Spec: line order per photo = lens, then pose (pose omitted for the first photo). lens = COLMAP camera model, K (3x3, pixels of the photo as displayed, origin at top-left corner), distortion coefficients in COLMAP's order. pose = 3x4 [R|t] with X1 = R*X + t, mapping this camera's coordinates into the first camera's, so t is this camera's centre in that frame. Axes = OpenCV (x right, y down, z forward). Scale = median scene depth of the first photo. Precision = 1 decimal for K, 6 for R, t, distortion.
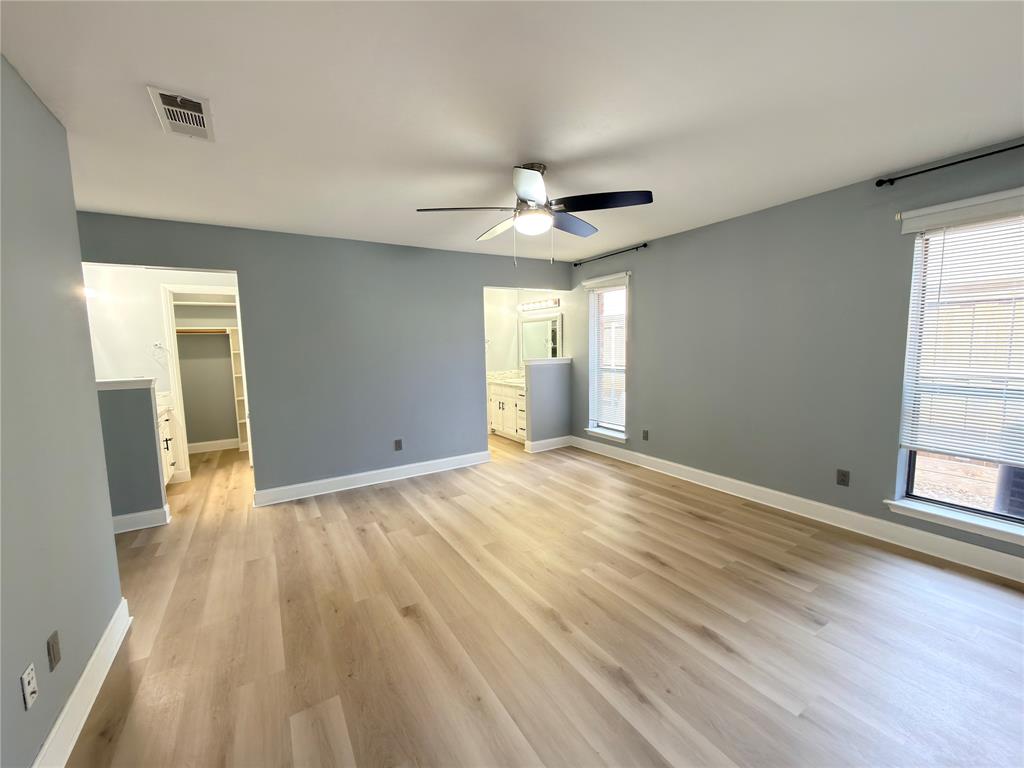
lens RADIAL K [[408.1, 0, 510.6], [0, 408.1, 385.2], [0, 0, 1]] dist [0.001397, -0.000582]
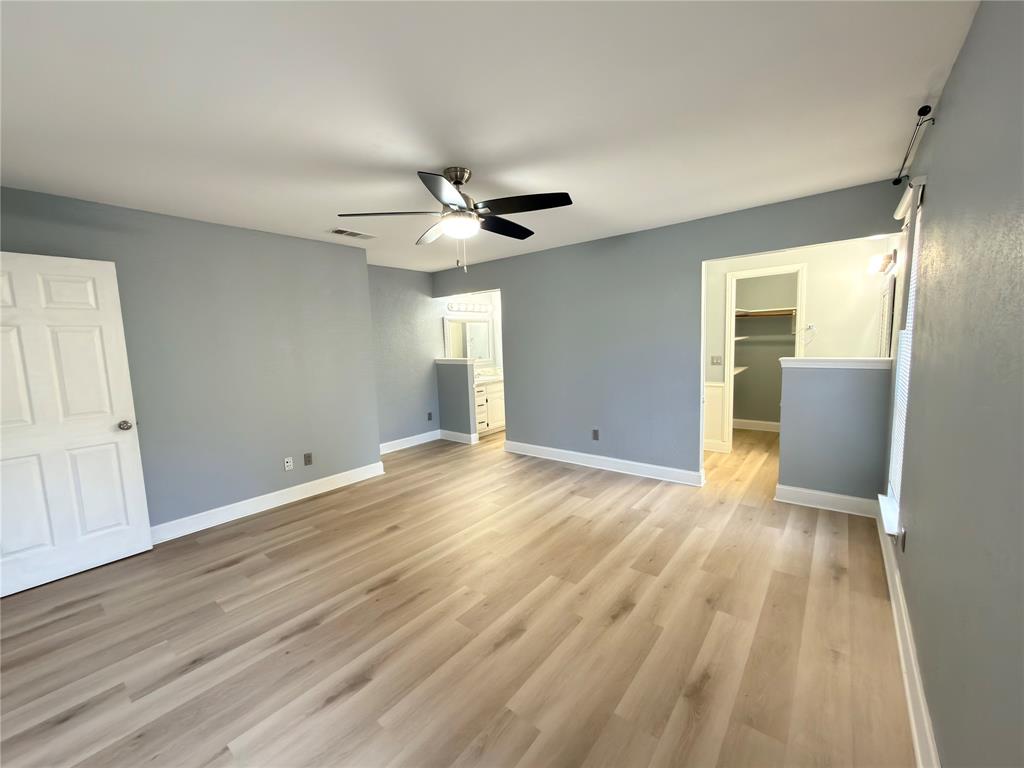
lens RADIAL K [[408.1, 0, 513.6], [0, 408.1, 381.9], [0, 0, 1]] dist [0.001397, -0.000582]
pose [[0.335734, 0.104416, -0.936152, 0.691495], [-0.068313, 0.993919, 0.086360, -0.070412], [0.939476, 0.034957, 0.340826, 0.505638]]
